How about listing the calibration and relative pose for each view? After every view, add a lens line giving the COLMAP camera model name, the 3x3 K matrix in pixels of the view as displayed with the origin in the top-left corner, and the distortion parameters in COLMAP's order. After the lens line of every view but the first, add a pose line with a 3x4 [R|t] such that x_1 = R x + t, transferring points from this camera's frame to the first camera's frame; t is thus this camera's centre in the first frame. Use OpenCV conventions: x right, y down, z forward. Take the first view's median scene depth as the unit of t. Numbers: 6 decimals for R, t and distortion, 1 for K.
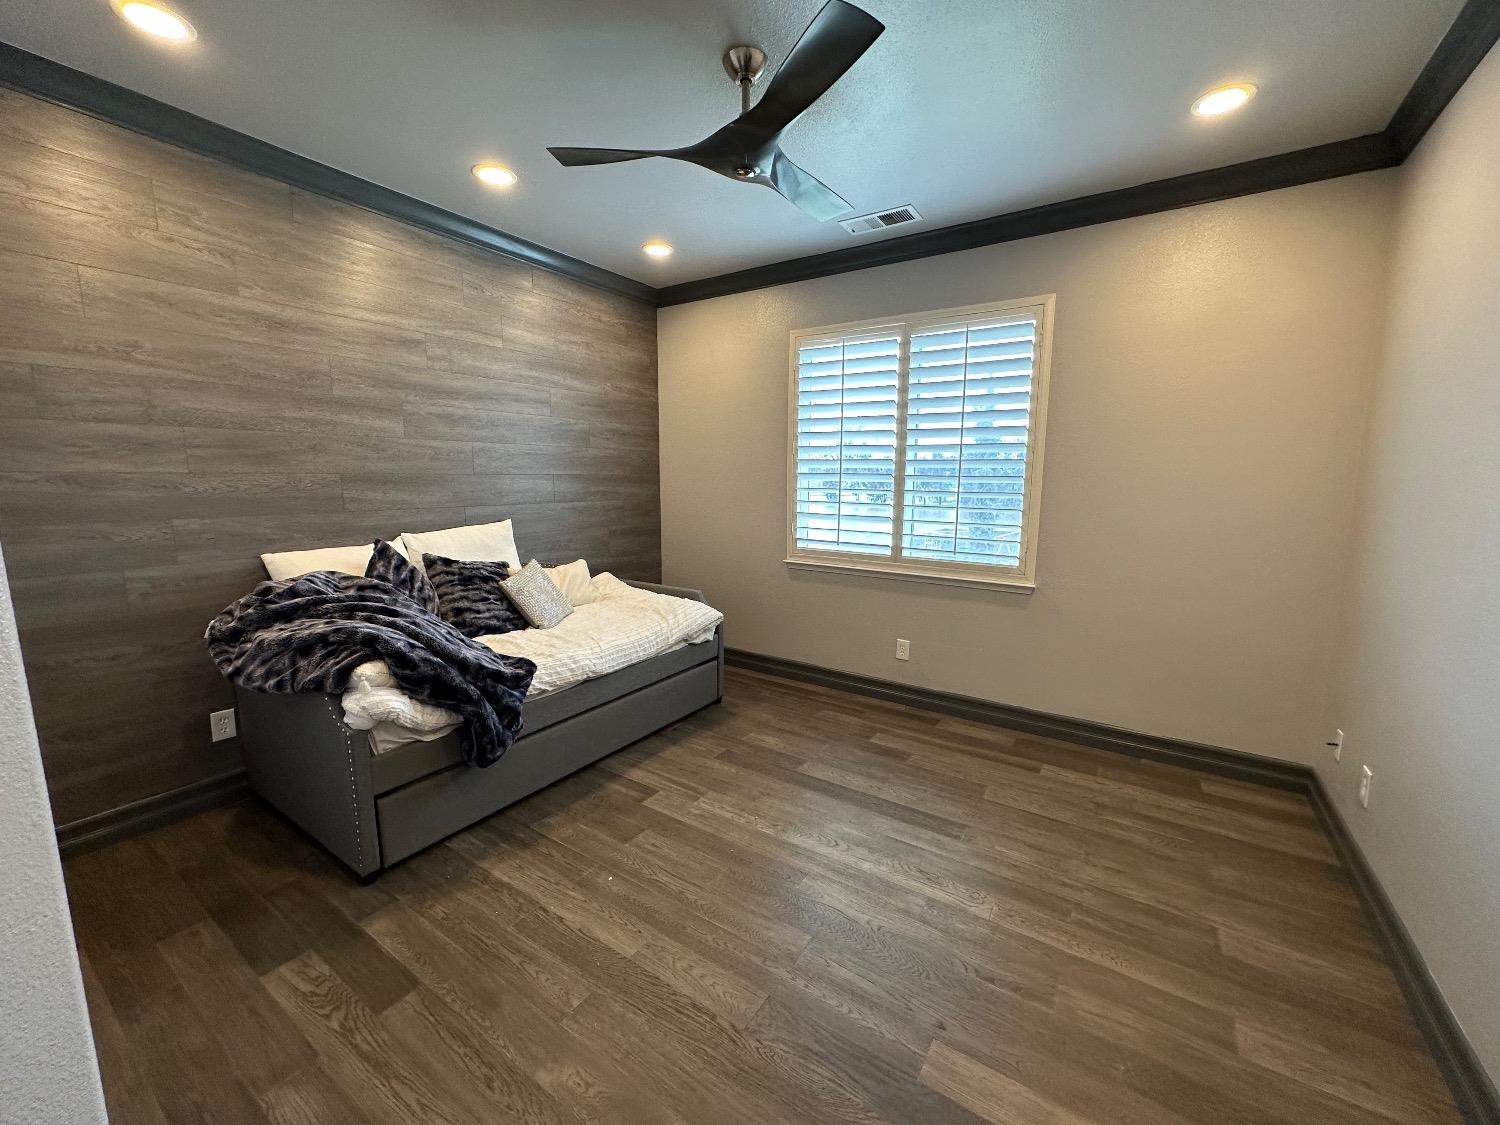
lens RADIAL K [[594.2, 0, 748.2], [0, 594.2, 564.7], [0, 0, 1]] dist [-0.002053, -0.000202]
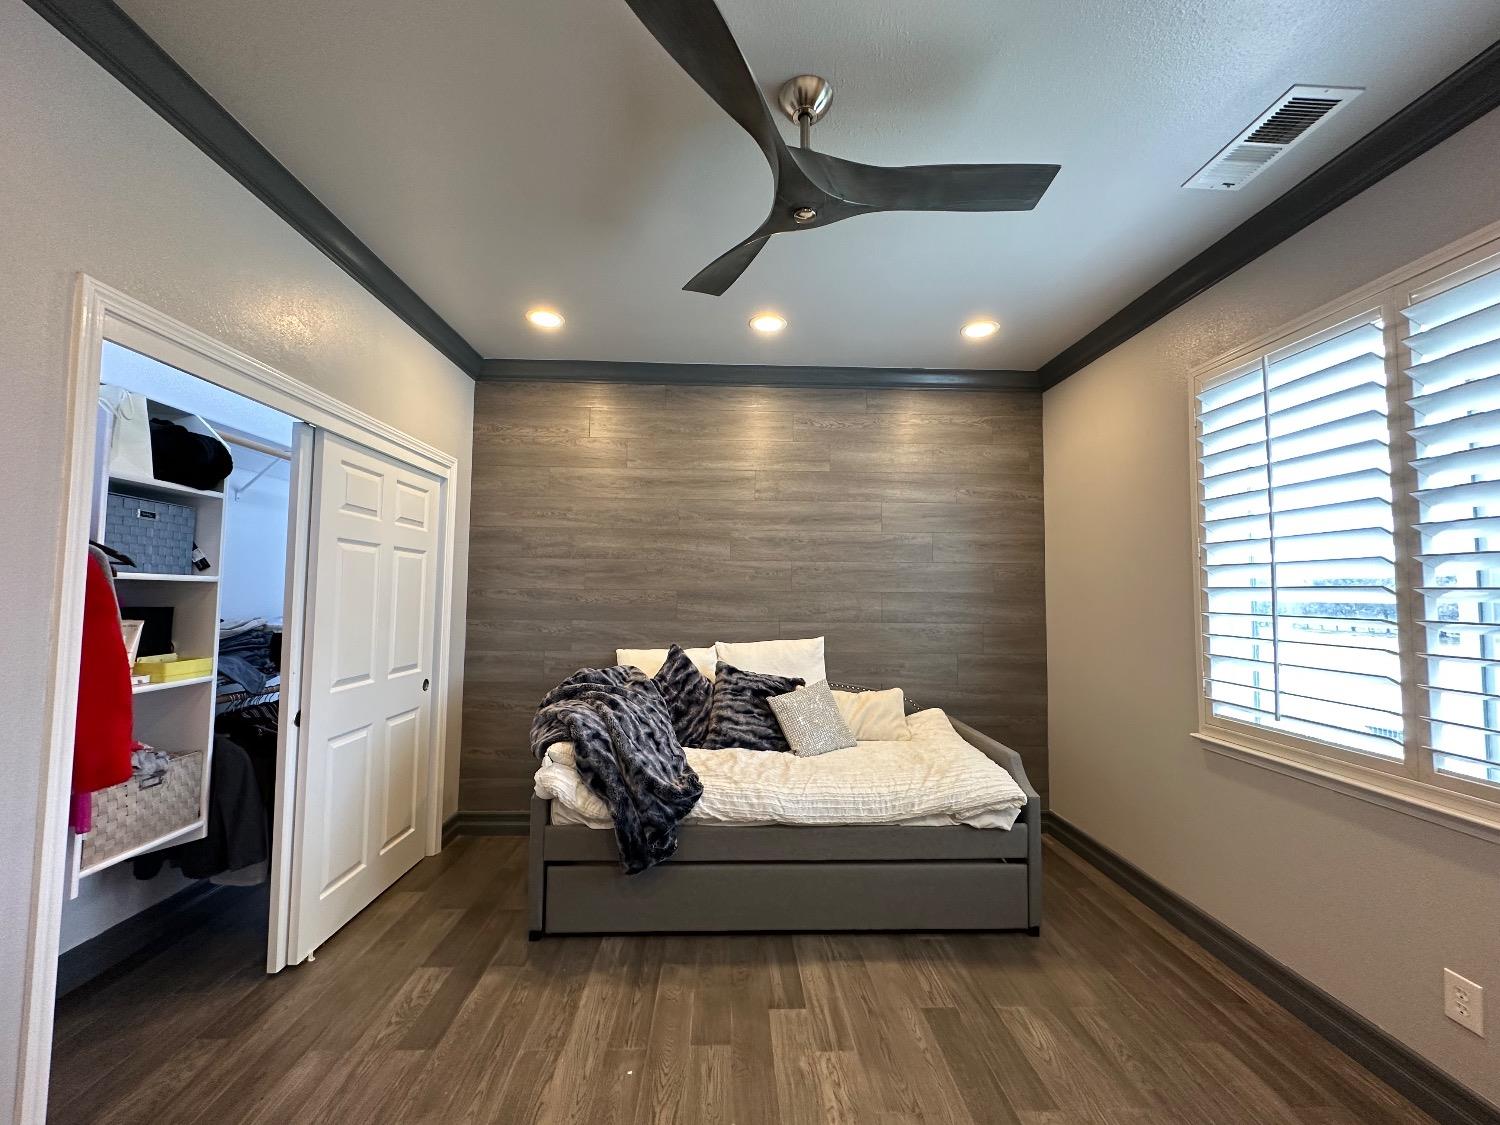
lens RADIAL K [[594.2, 0, 748.2], [0, 594.2, 564.7], [0, 0, 1]] dist [-0.002053, -0.000202]
pose [[0.588164, -0.042658, -0.807616, 0.391570], [-0.127050, 0.981335, -0.144361, -0.042713], [0.798700, 0.187515, 0.571766, 0.376916]]
